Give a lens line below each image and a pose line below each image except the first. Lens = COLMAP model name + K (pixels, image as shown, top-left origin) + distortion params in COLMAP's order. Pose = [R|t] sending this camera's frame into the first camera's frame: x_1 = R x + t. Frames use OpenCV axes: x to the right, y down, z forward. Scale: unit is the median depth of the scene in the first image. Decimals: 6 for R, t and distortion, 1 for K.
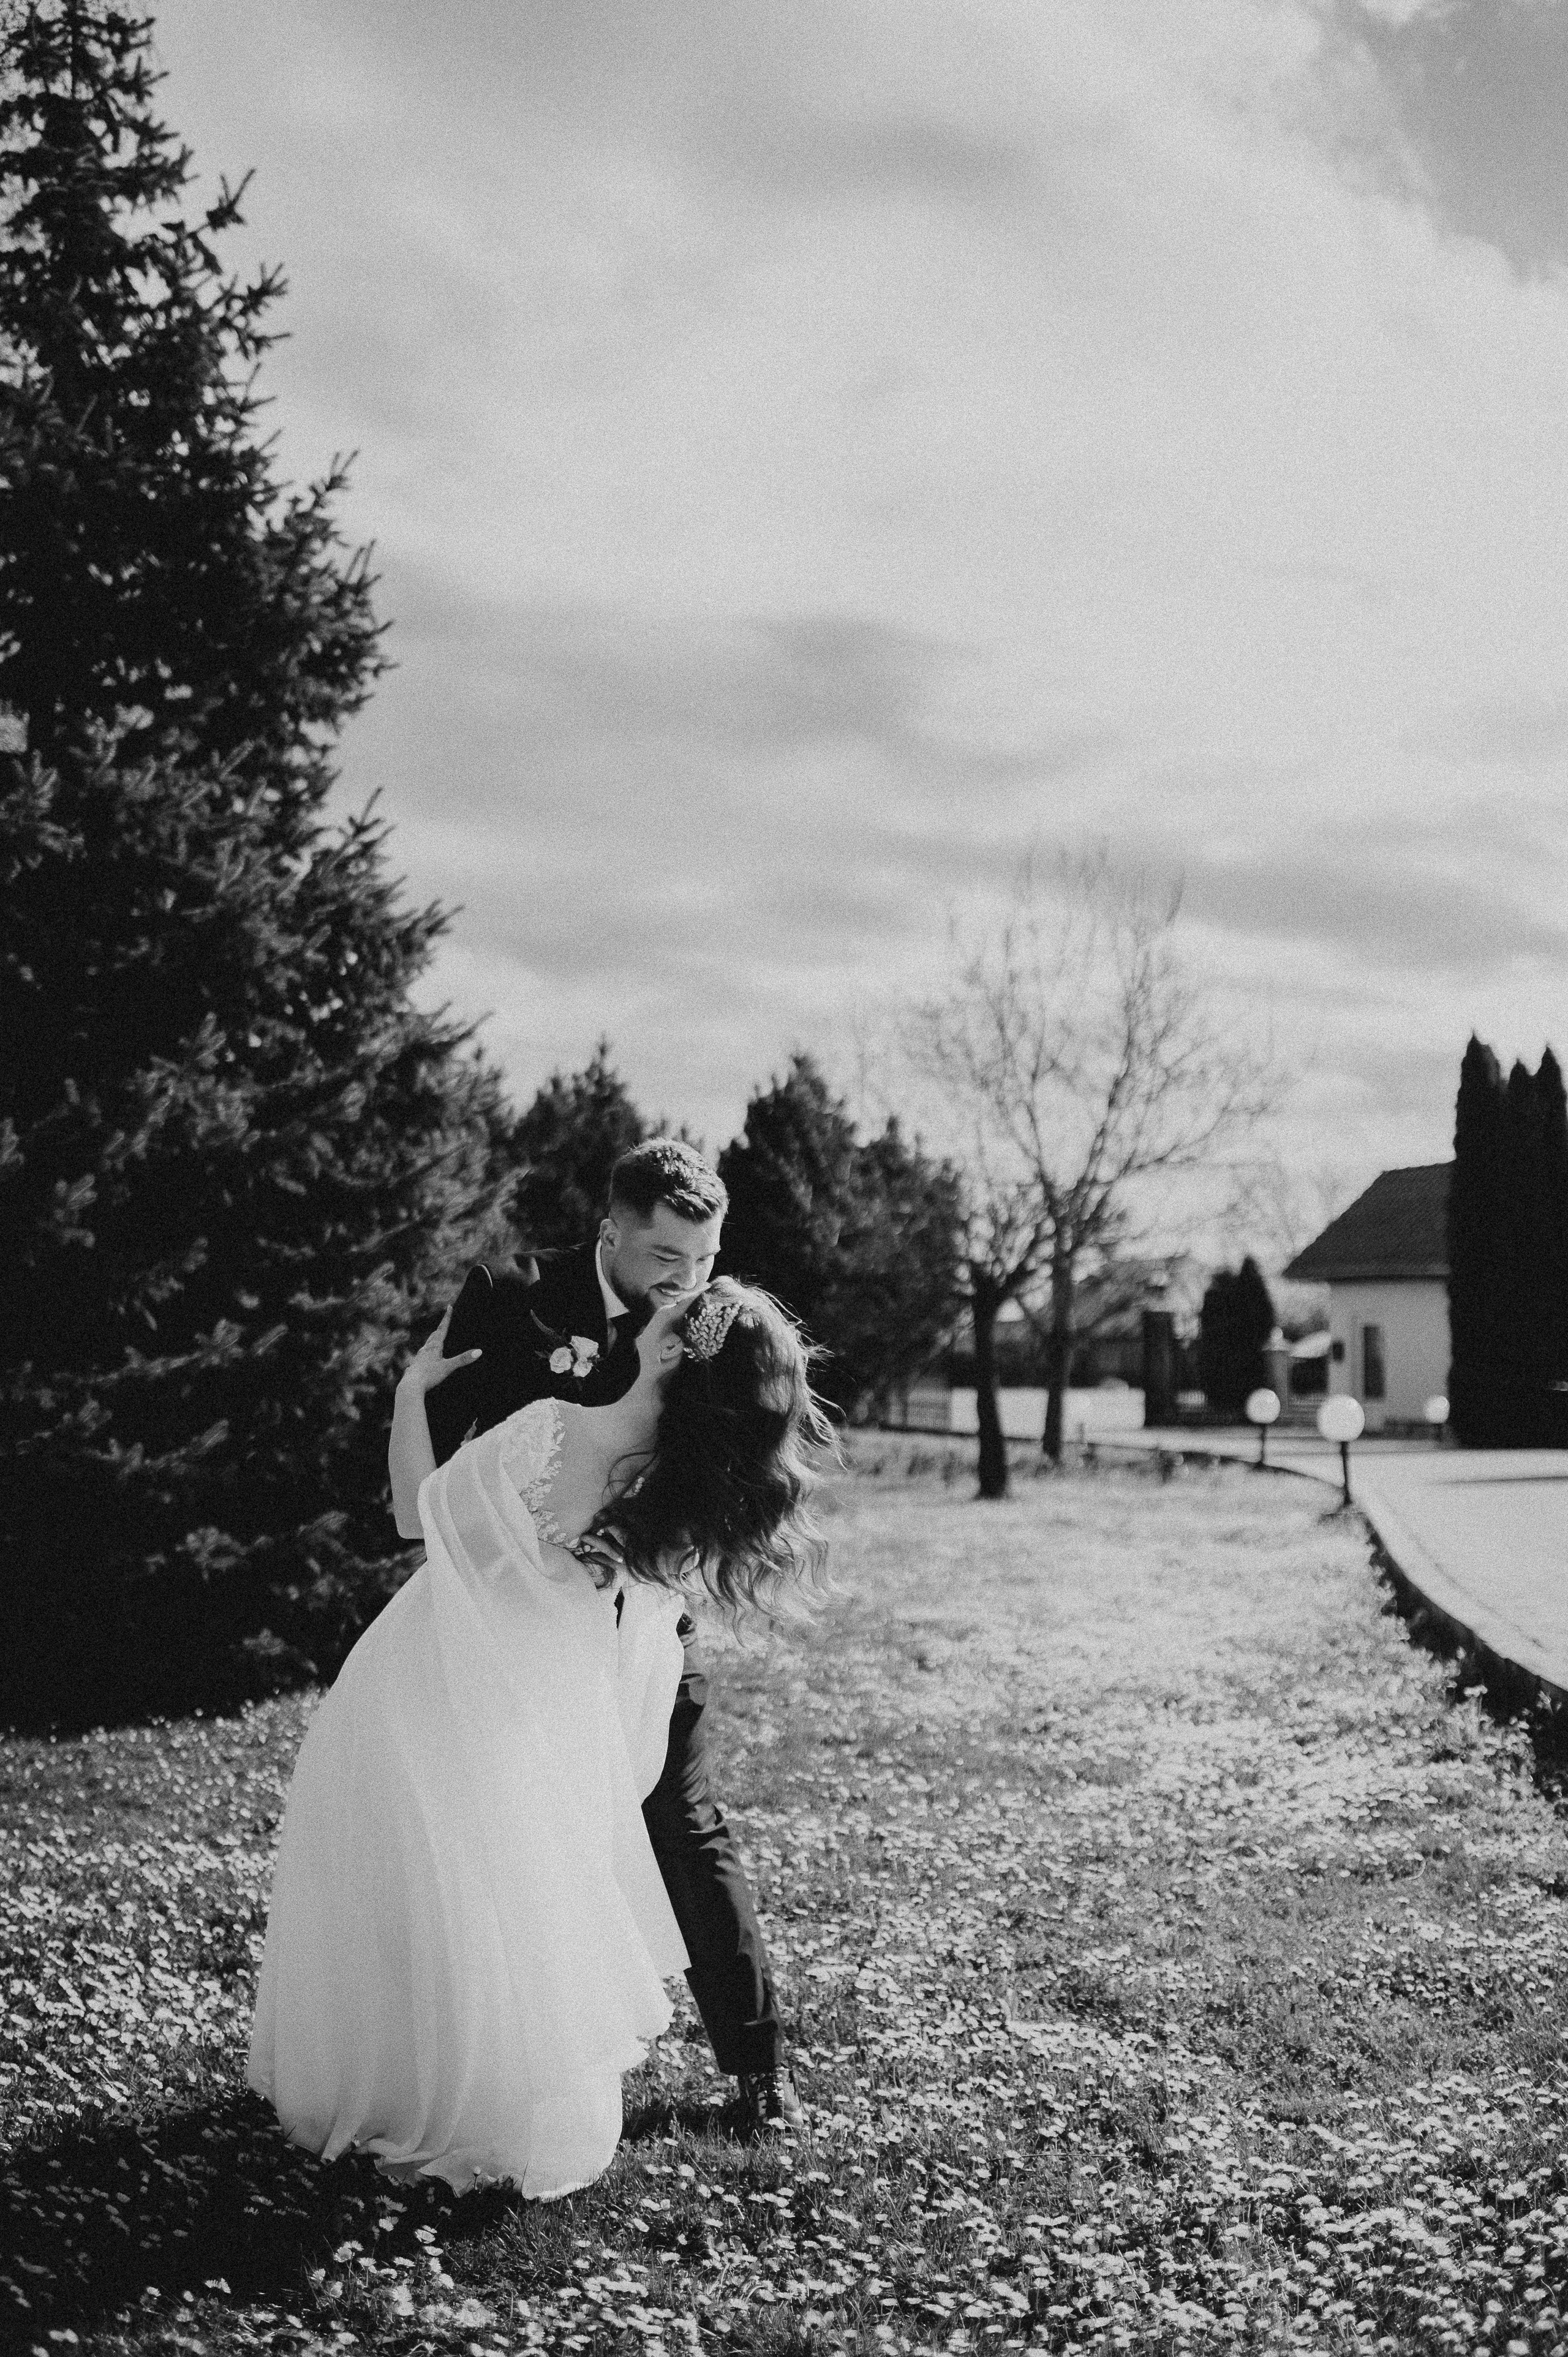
lens RADIAL K [[2370.0, 0, 812.3], [0, 2370.0, 1184.4], [0, 0, 1]] dist [-0.050416, 0.131181]
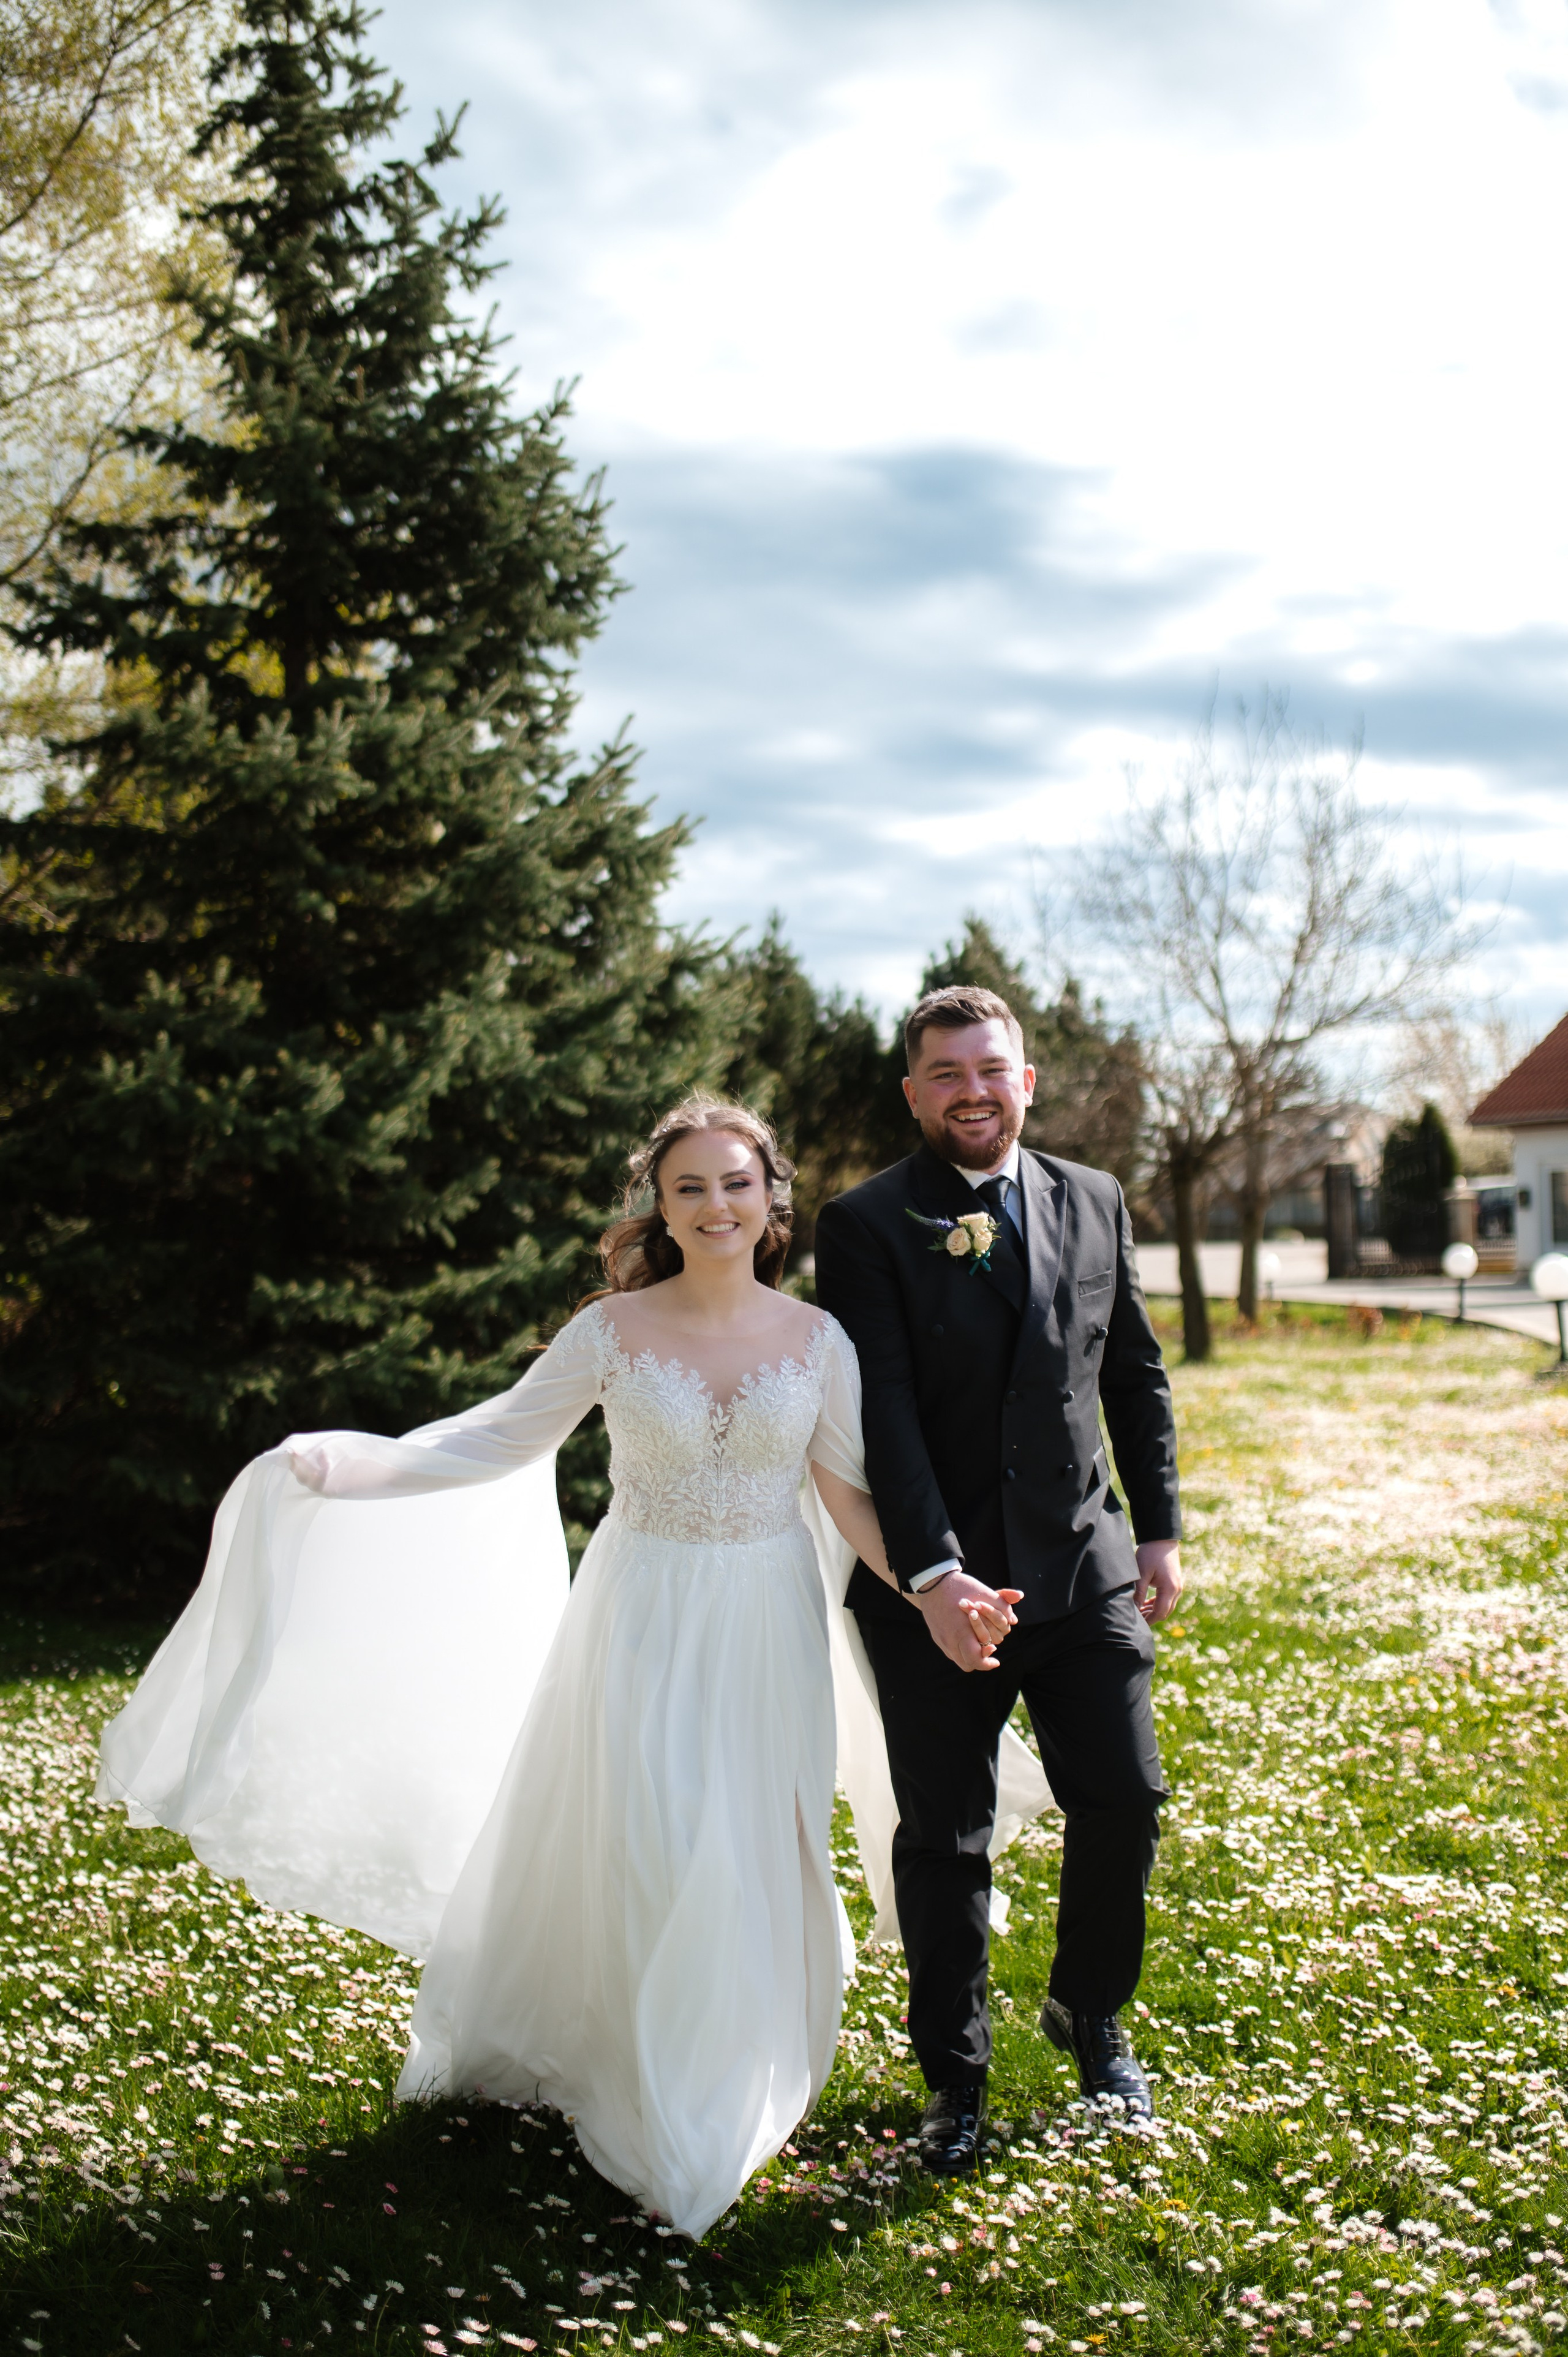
lens RADIAL K [[2397.4, 0, 793.9], [0, 2397.4, 1186.9], [0, 0, 1]] dist [-0.010614, 0.020329]
pose [[0.996817, -0.035526, -0.071366, -0.048104], [0.039774, 0.997464, 0.059022, -0.022460], [0.069088, -0.061673, 0.995702, -0.059815]]
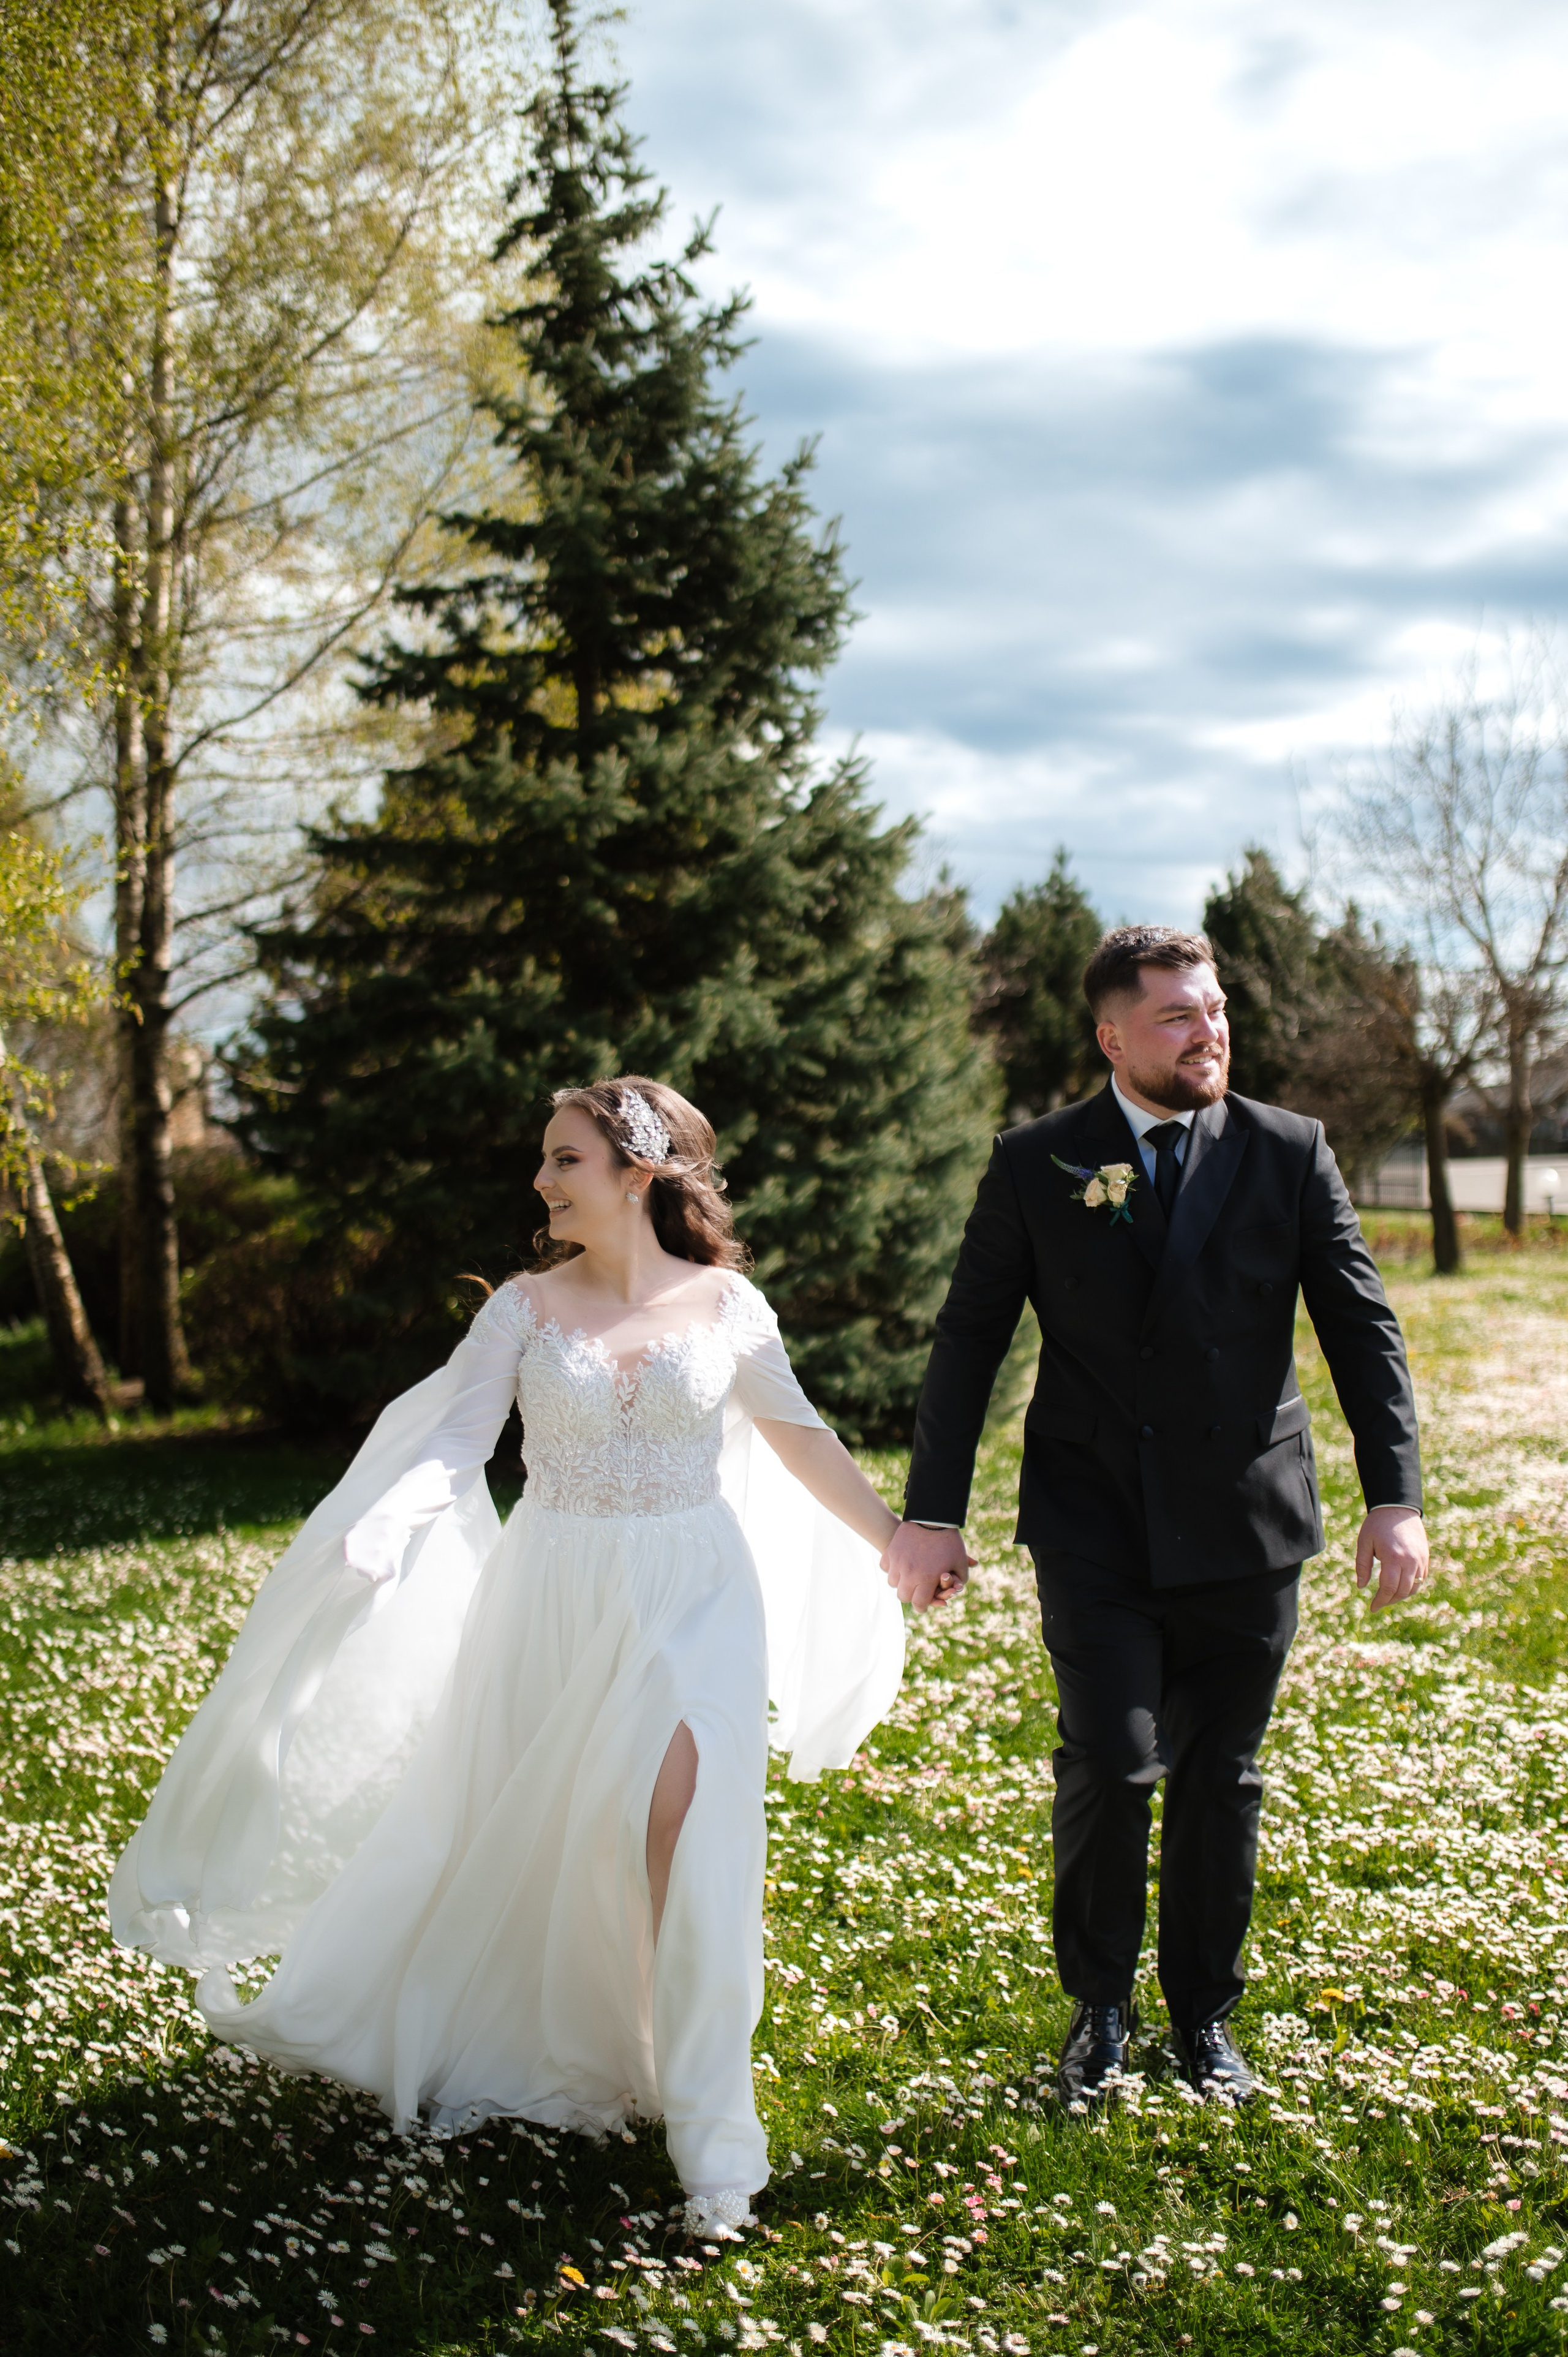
lens RADIAL K [[2393.8, 0, 784.0], [0, 2393.8, 1178.5], [0, 0, 1]] dist [-0.048512, 0.161418]
pose [[0.976277, -0.048231, -0.211087, 0.032329], [0.066704, 0.994457, 0.081279, -0.045095], [0.205997, -0.093431, 0.974082, -0.265135]]
